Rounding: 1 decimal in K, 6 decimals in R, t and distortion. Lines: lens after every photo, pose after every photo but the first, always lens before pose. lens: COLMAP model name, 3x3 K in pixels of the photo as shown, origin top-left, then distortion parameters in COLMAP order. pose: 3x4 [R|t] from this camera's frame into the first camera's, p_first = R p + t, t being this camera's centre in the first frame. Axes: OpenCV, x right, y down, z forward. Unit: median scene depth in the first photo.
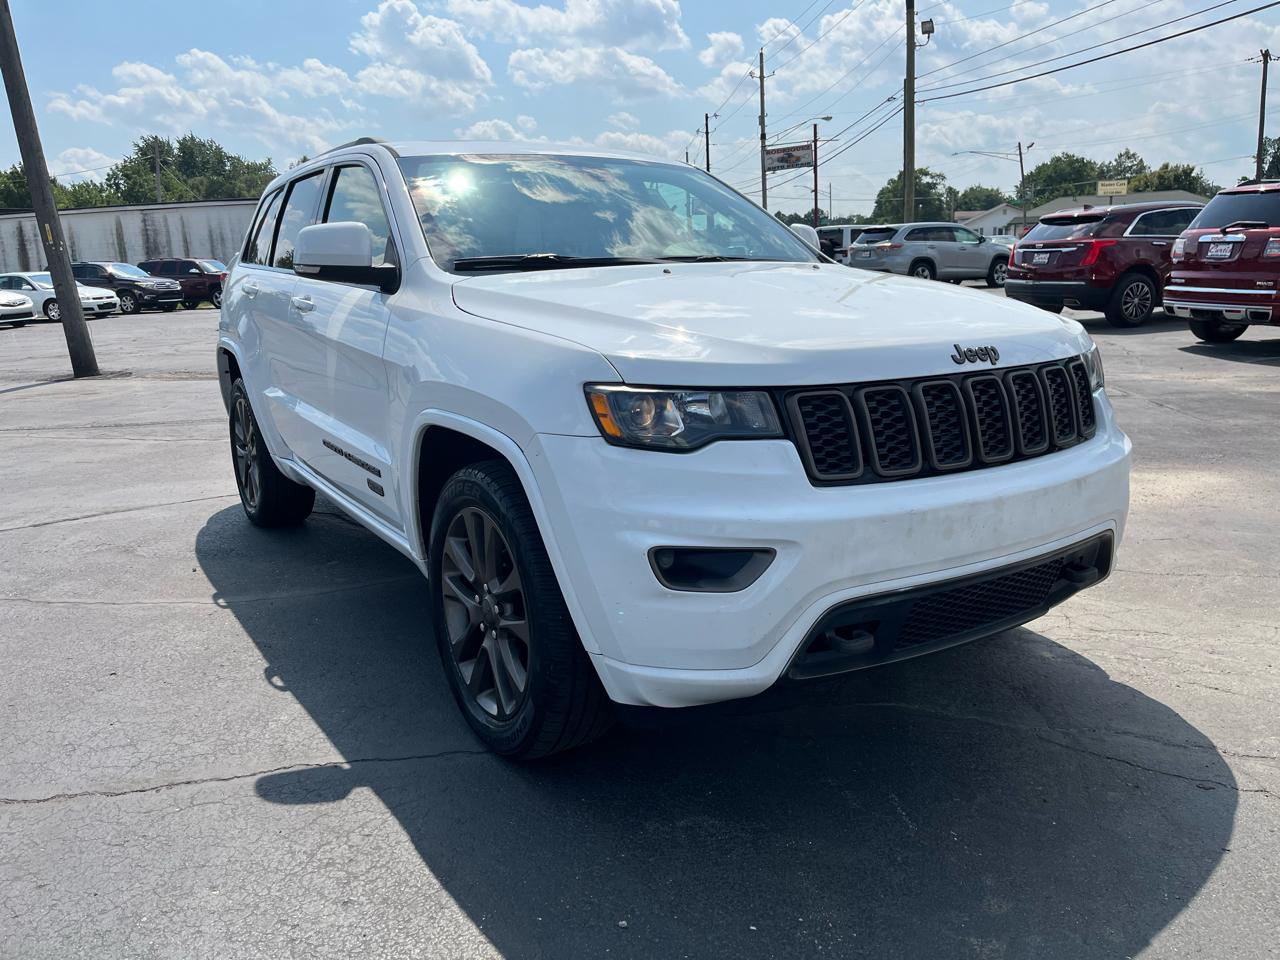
lens RADIAL K [[974.6, 0, 648.2], [0, 974.6, 474.5], [0, 0, 1]] dist [0.067126, -0.085002]
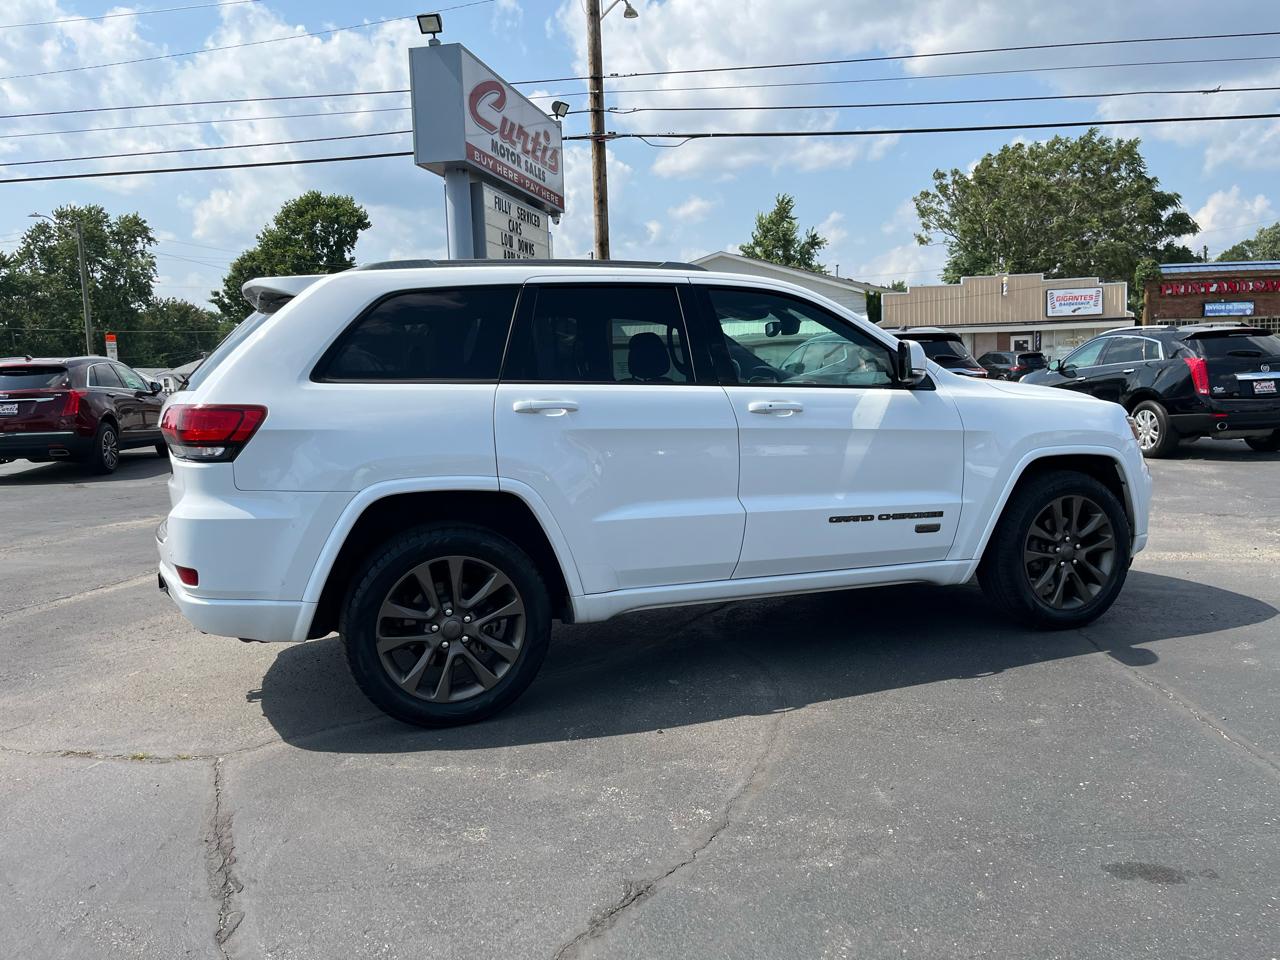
lens RADIAL K [[974.6, 0, 651.7], [0, 974.6, 476.4], [0, 0, 1]] dist [0.067126, -0.085002]
pose [[0.202578, -0.075447, 0.976356, -1.672132], [0.233531, 0.971984, 0.026655, -0.182155], [-0.951013, 0.222610, 0.214521, 1.038511]]
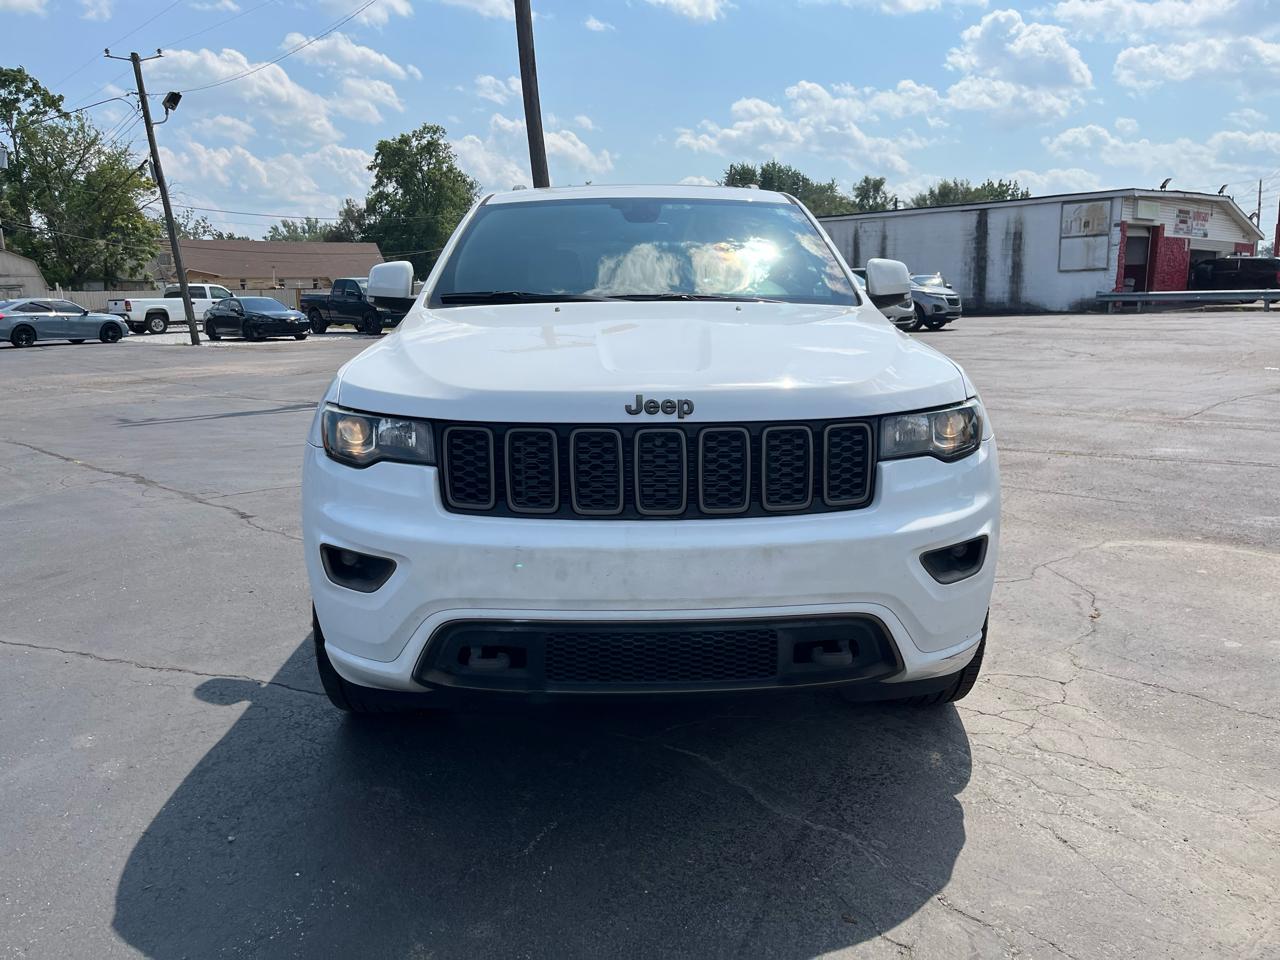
lens RADIAL K [[974.6, 0, 650.8], [0, 974.6, 471.7], [0, 0, 1]] dist [0.067126, -0.085002]
pose [[0.855078, 0.113141, -0.506005, 0.588613], [-0.121875, 0.992417, 0.015949, -0.050240], [0.503973, 0.048032, 0.862383, 0.101526]]
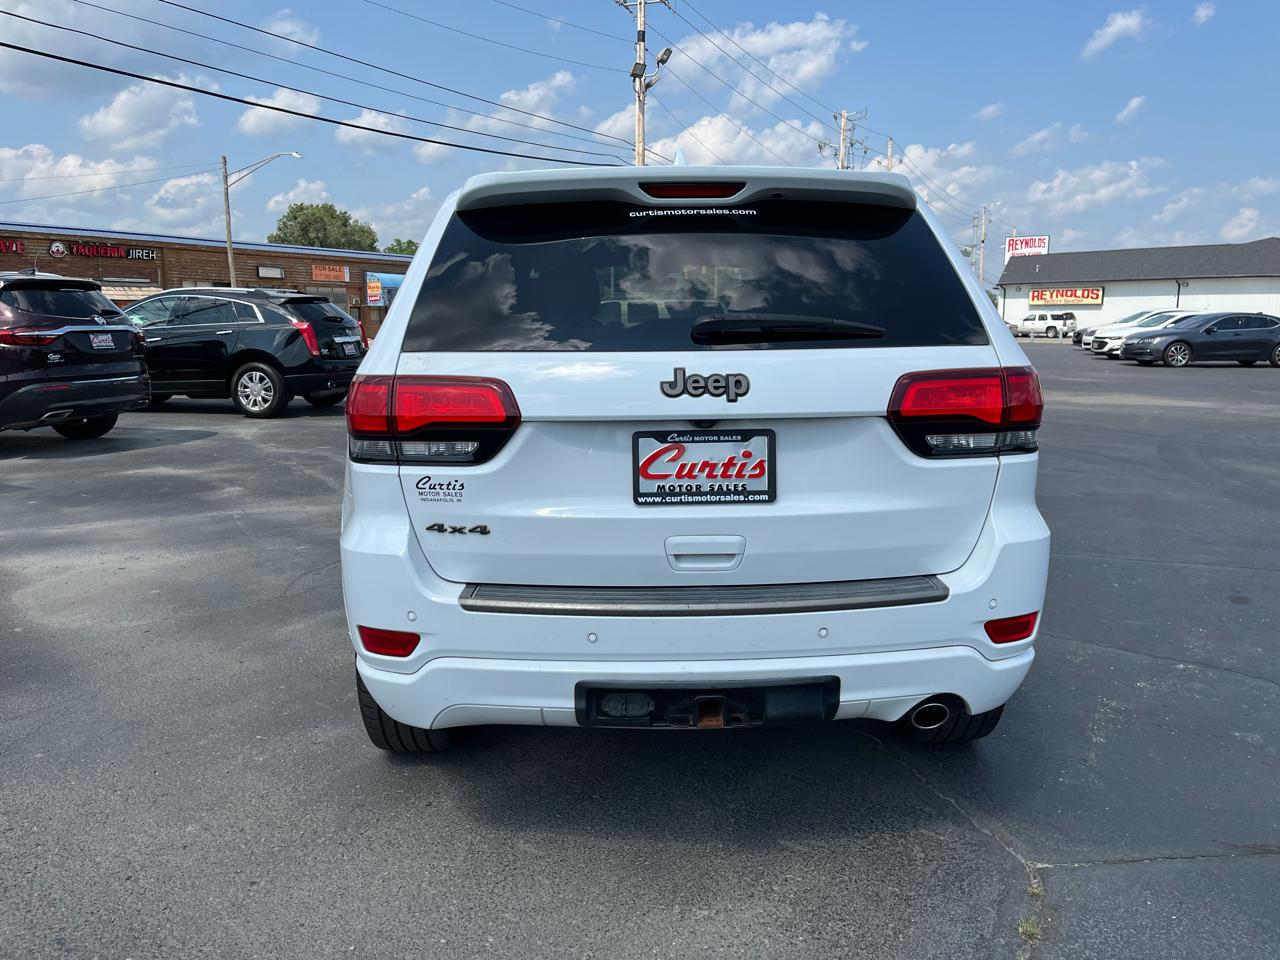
lens RADIAL K [[974.6, 0, 649.0], [0, 974.6, 481.0], [0, 0, 1]] dist [0.067126, -0.085002]
pose [[-0.855197, -0.053588, 0.515526, -0.860414], [0.138561, 0.934802, 0.327026, -0.535361], [-0.499439, 0.351103, -0.792015, 2.440366]]
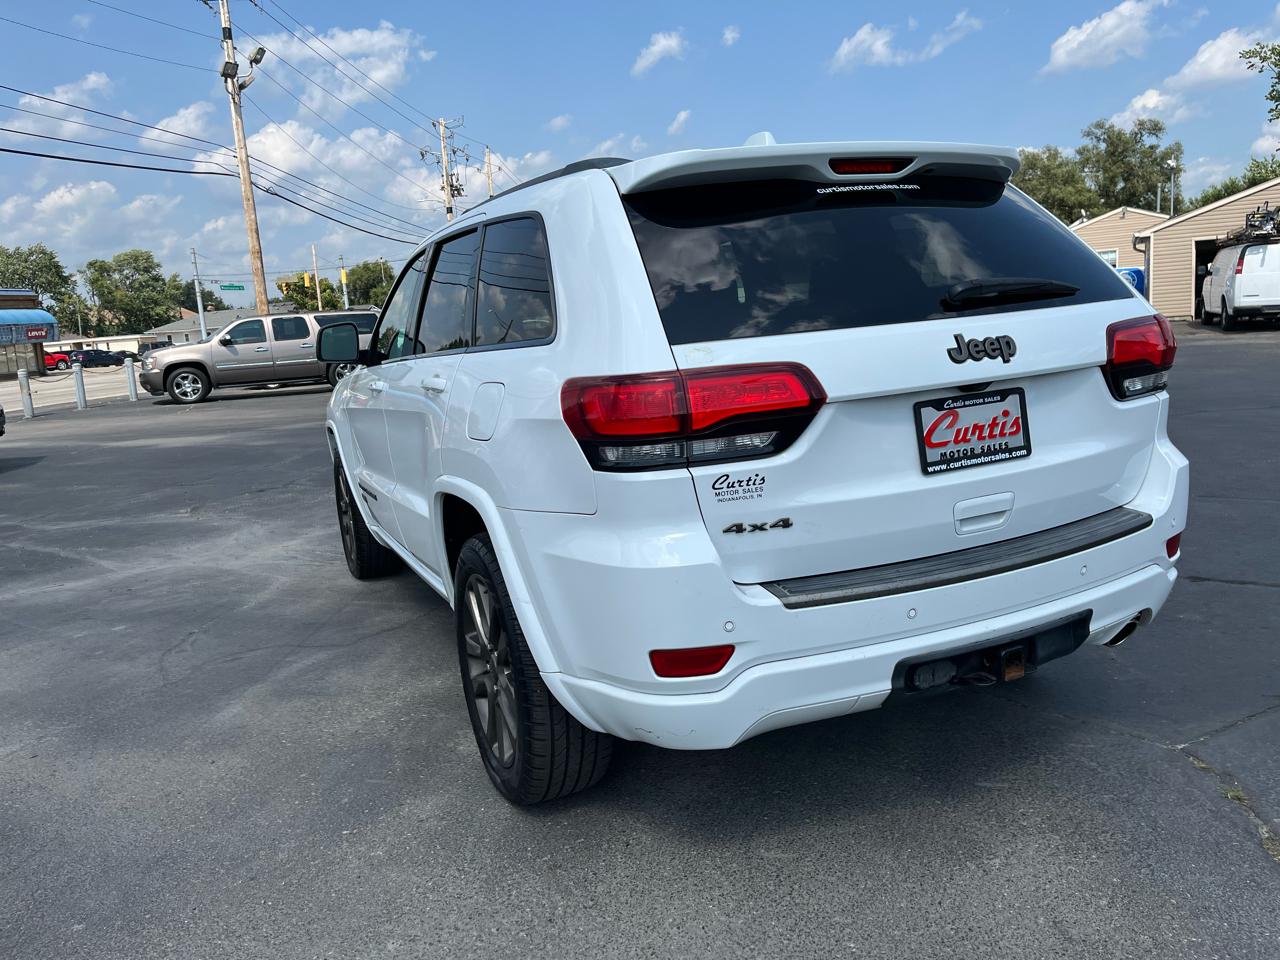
lens RADIAL K [[974.6, 0, 647.4], [0, 974.6, 478.7], [0, 0, 1]] dist [0.067126, -0.085002]
pose [[-0.984329, 0.076805, 0.158737, -0.430914], [0.131367, 0.919891, 0.369518, -0.574020], [-0.117640, 0.384580, -0.915565, 2.560269]]
